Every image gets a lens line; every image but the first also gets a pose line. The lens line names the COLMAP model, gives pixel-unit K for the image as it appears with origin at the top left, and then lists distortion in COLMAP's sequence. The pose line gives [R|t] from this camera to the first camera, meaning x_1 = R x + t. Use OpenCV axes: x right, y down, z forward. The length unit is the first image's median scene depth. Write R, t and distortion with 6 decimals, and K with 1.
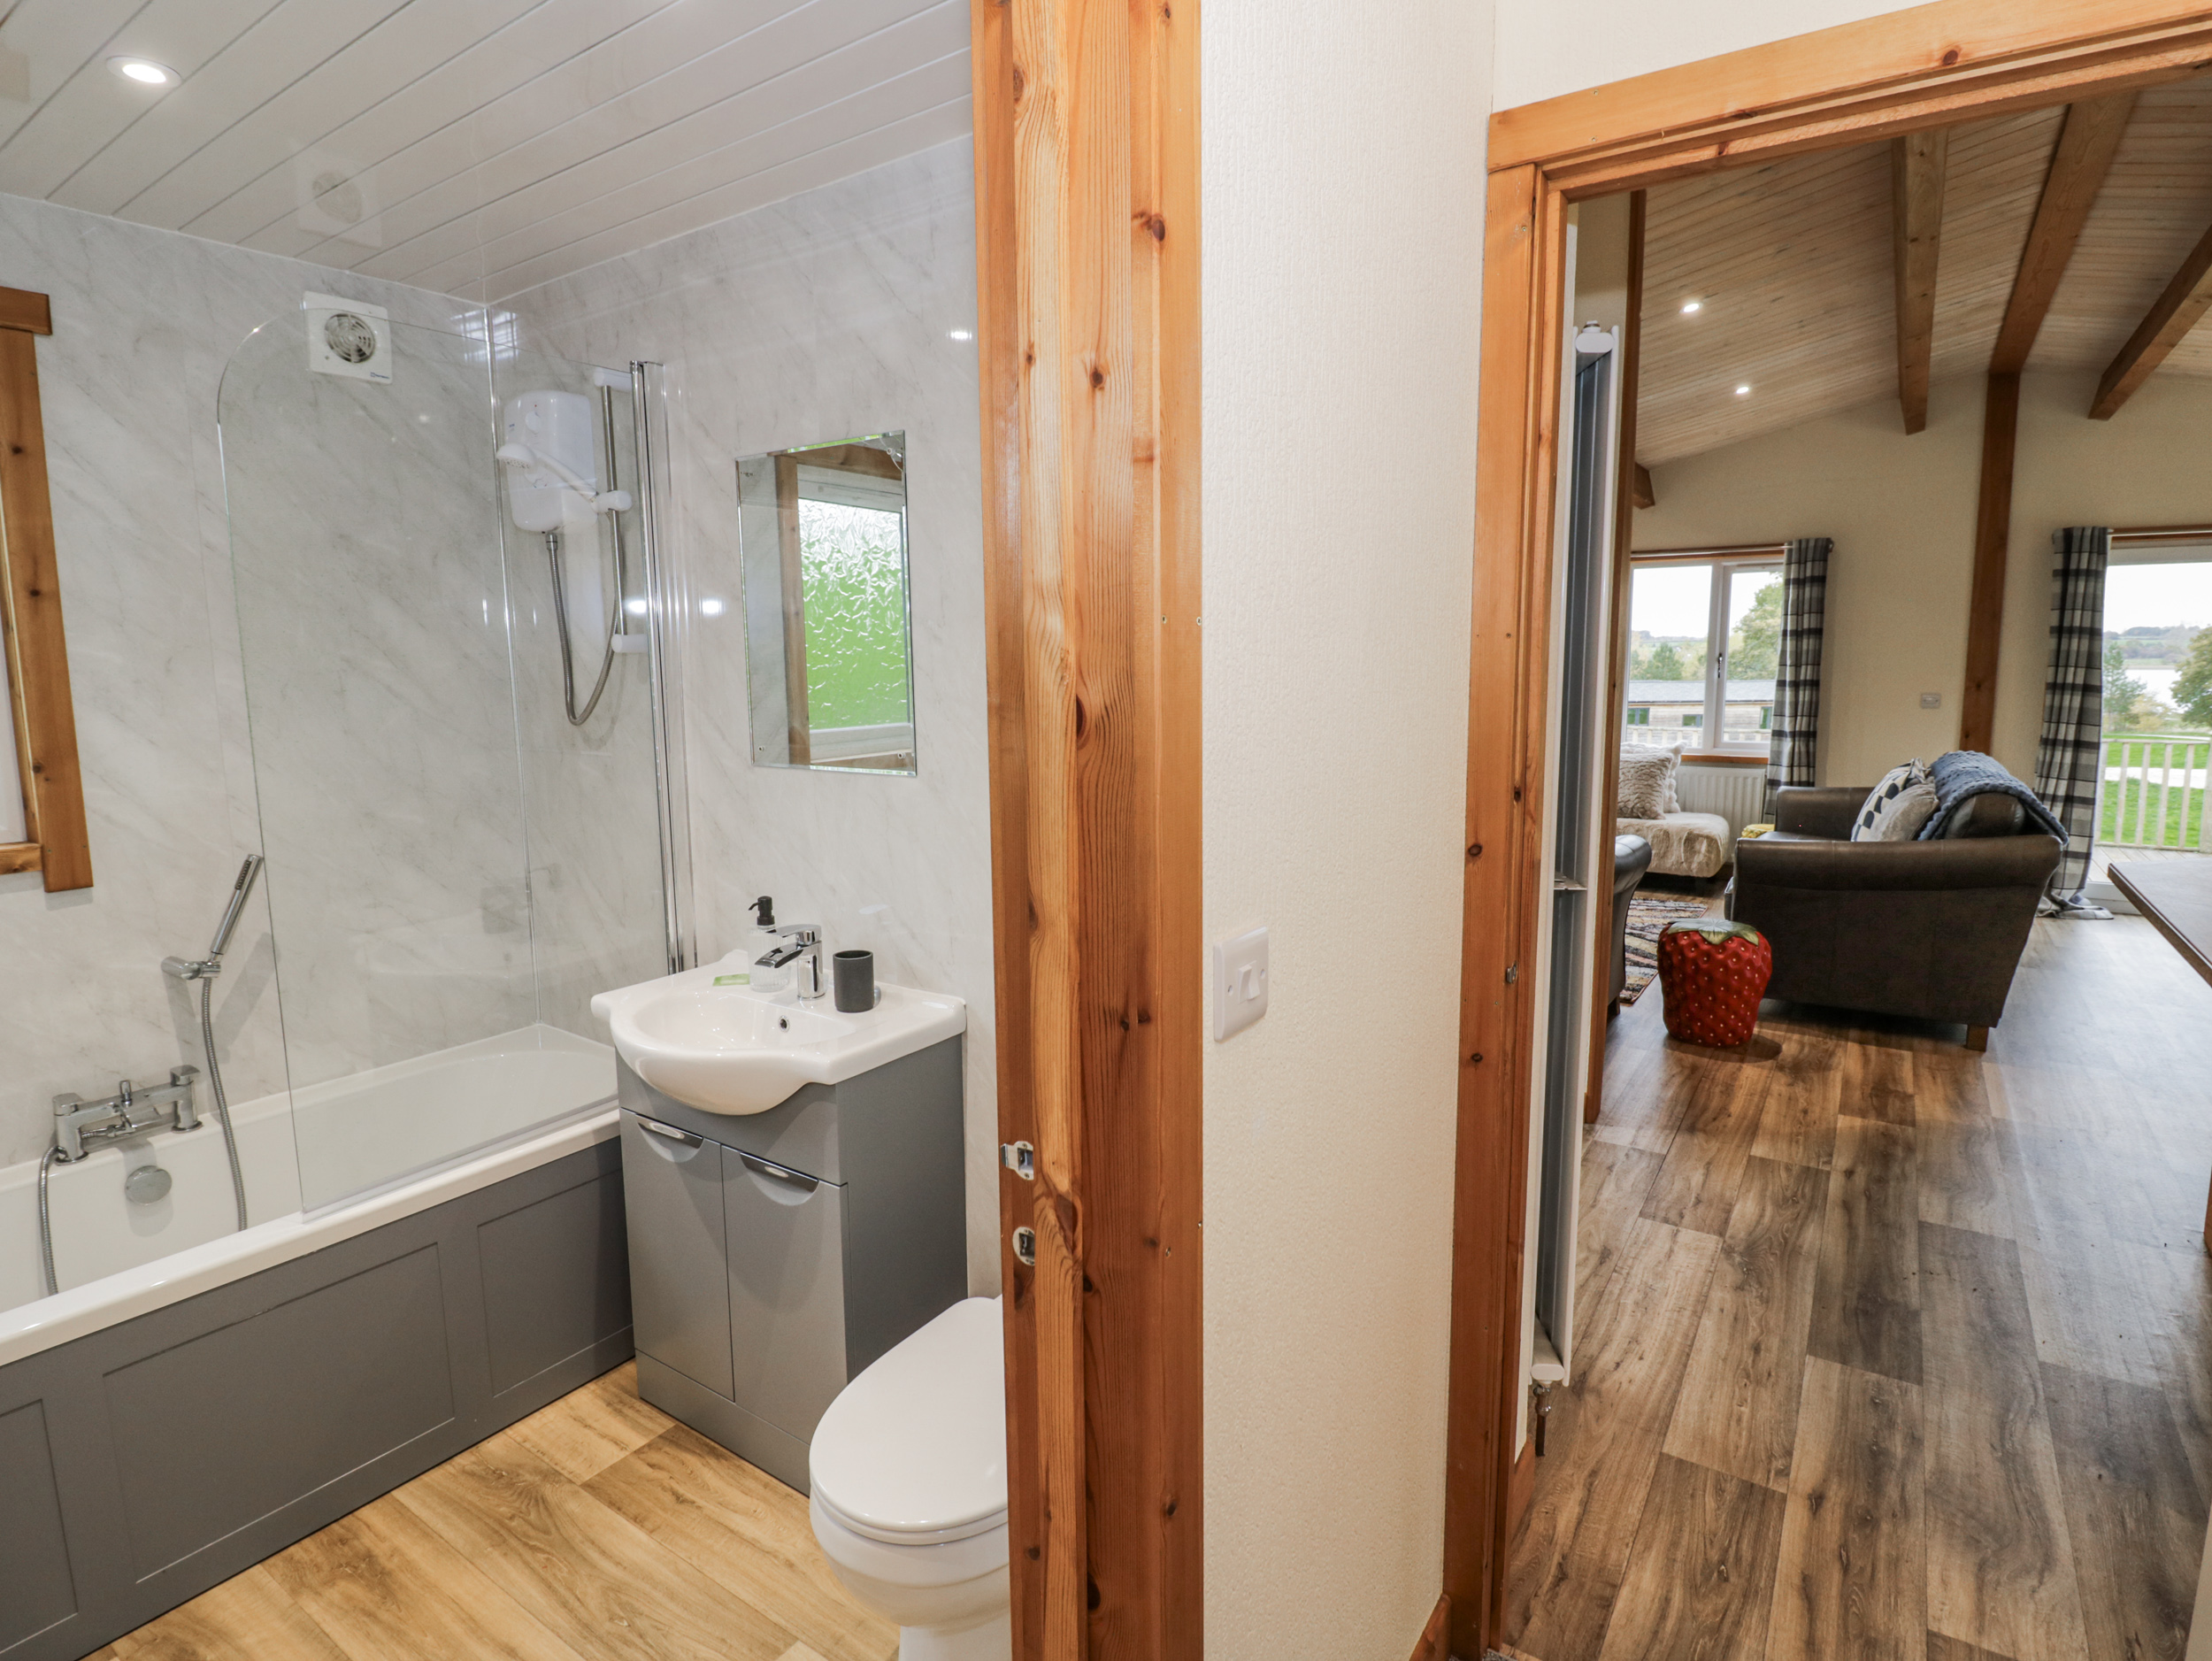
lens RADIAL K [[1158.5, 0, 1110.1], [0, 1158.5, 818.3], [0, 0, 1]] dist [-0.000147, -0.012851]
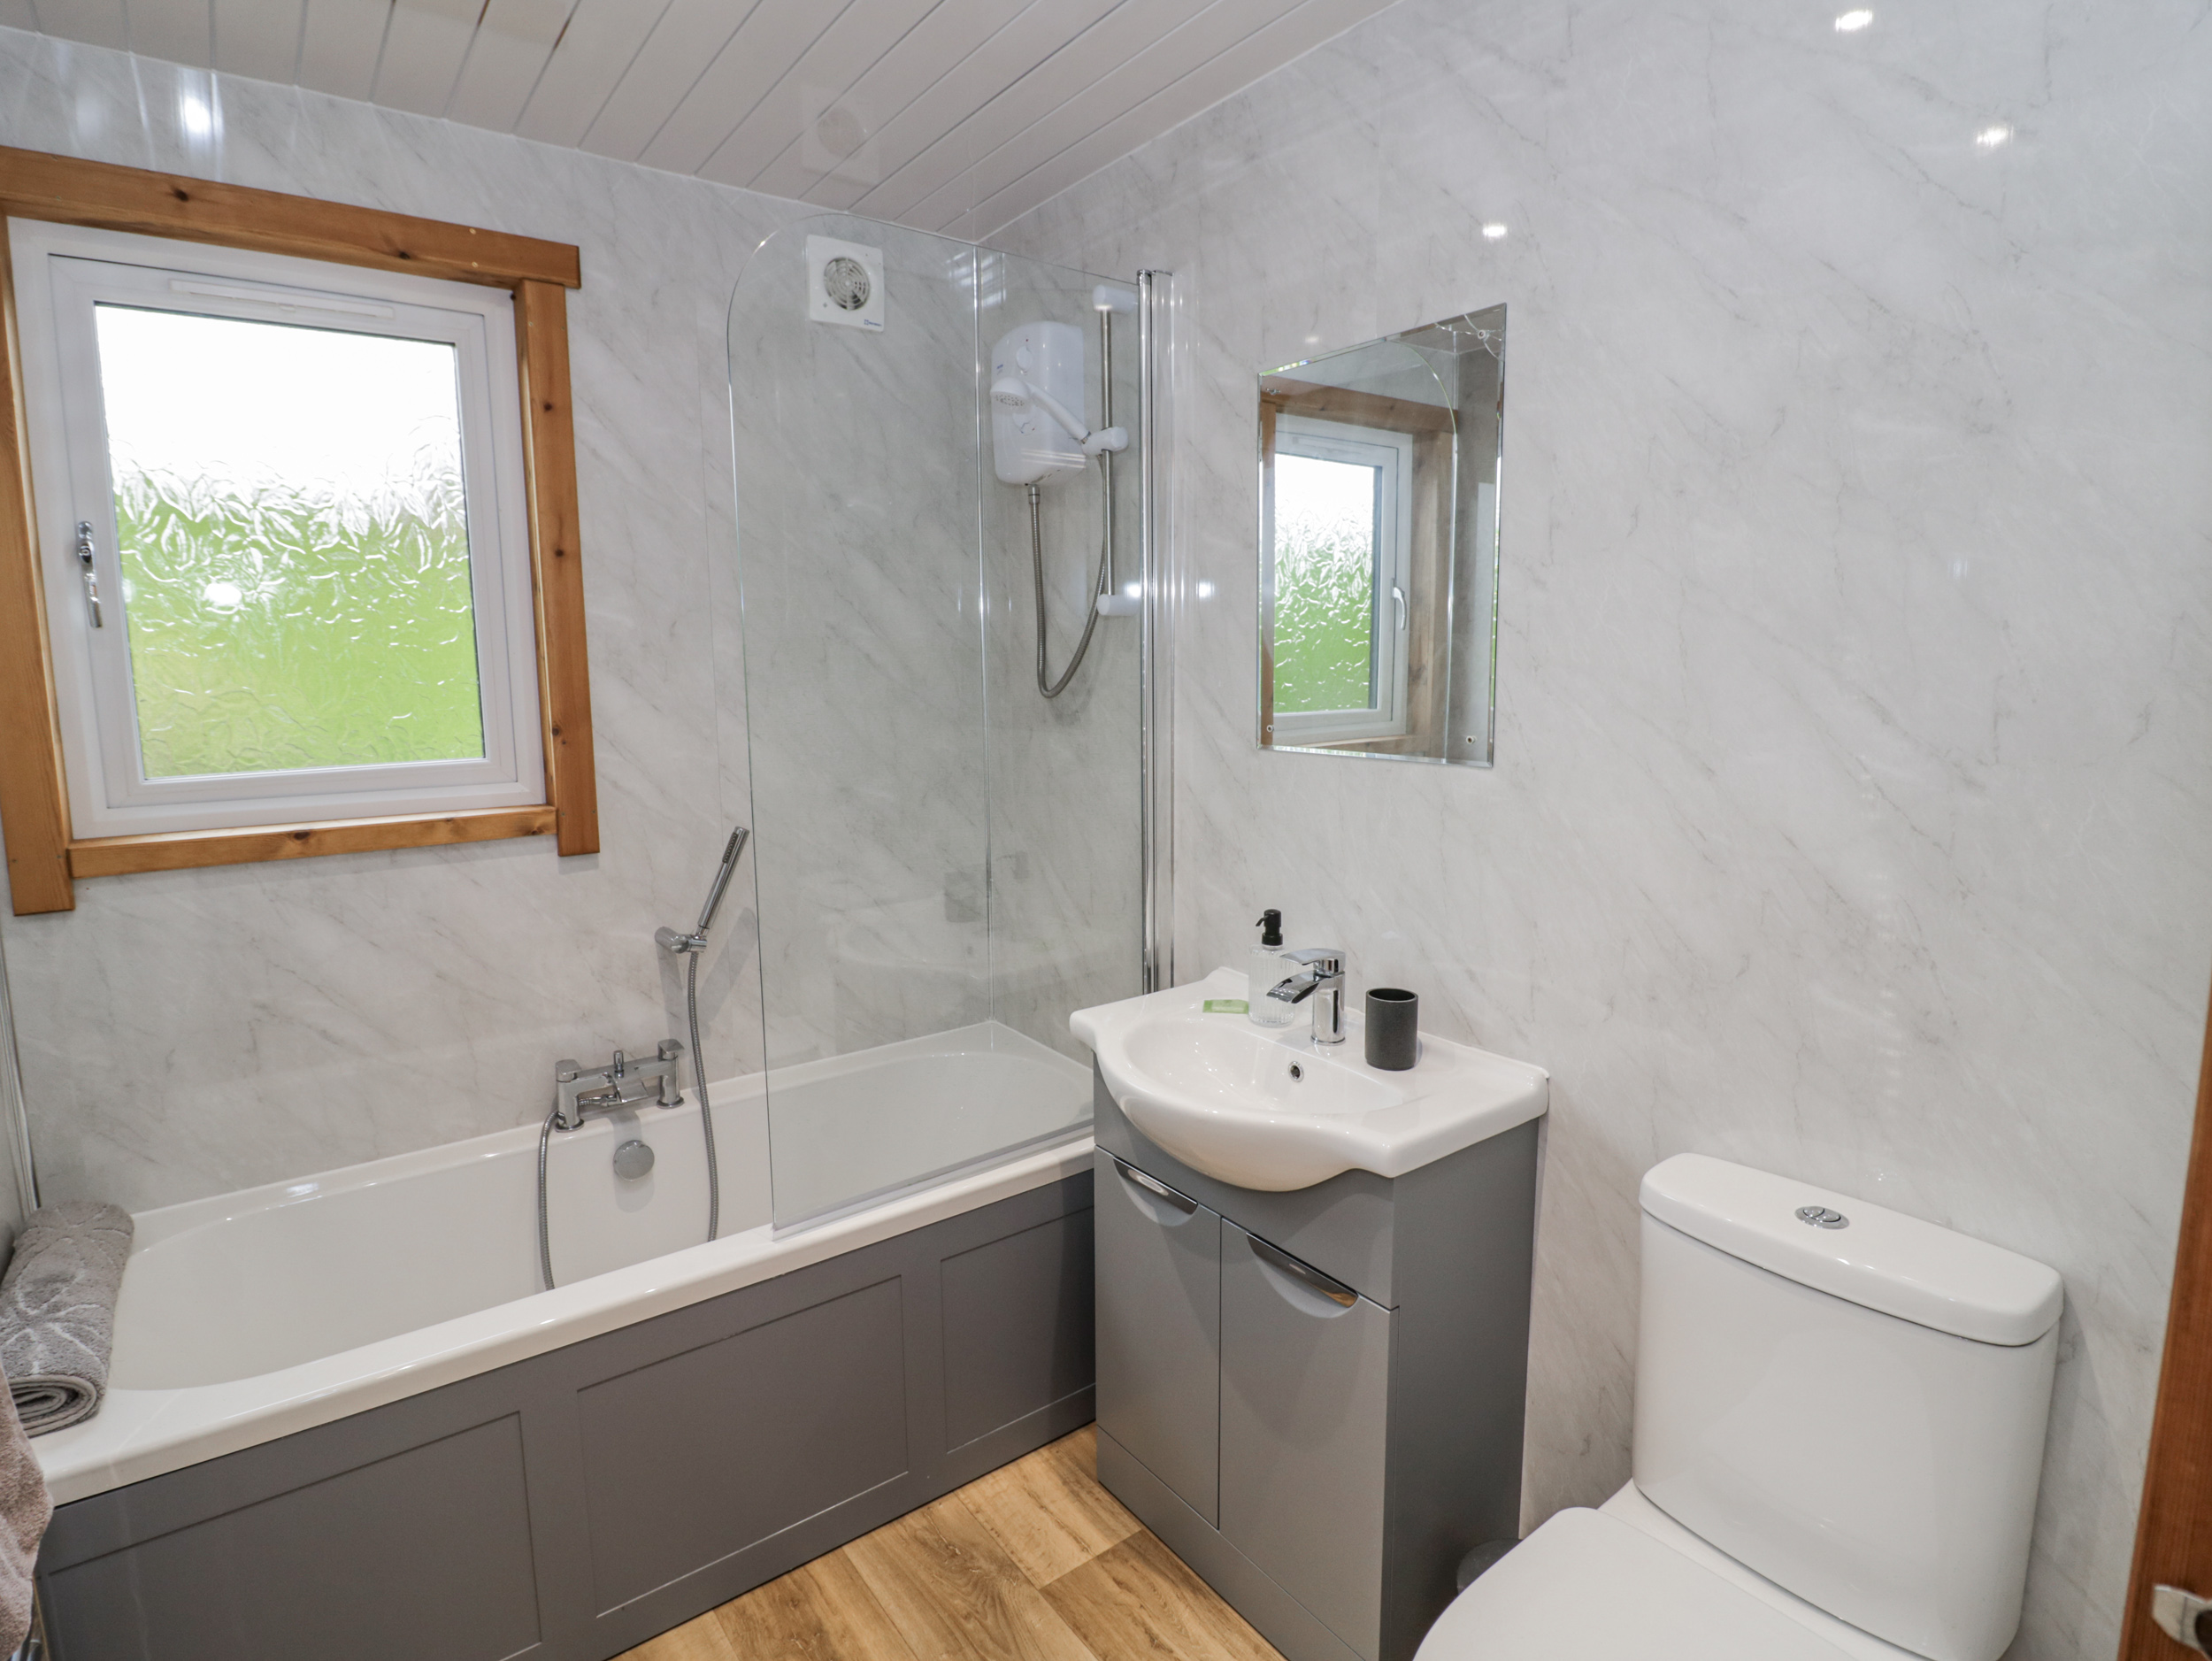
lens RADIAL K [[1158.5, 0, 1108.4], [0, 1158.5, 822.2], [0, 0, 1]] dist [-0.000147, -0.012851]
pose [[0.946736, 0.047377, -0.318506, -0.149935], [-0.044093, 0.998874, 0.017516, -0.003097], [0.318977, -0.002539, 0.947759, 0.189932]]
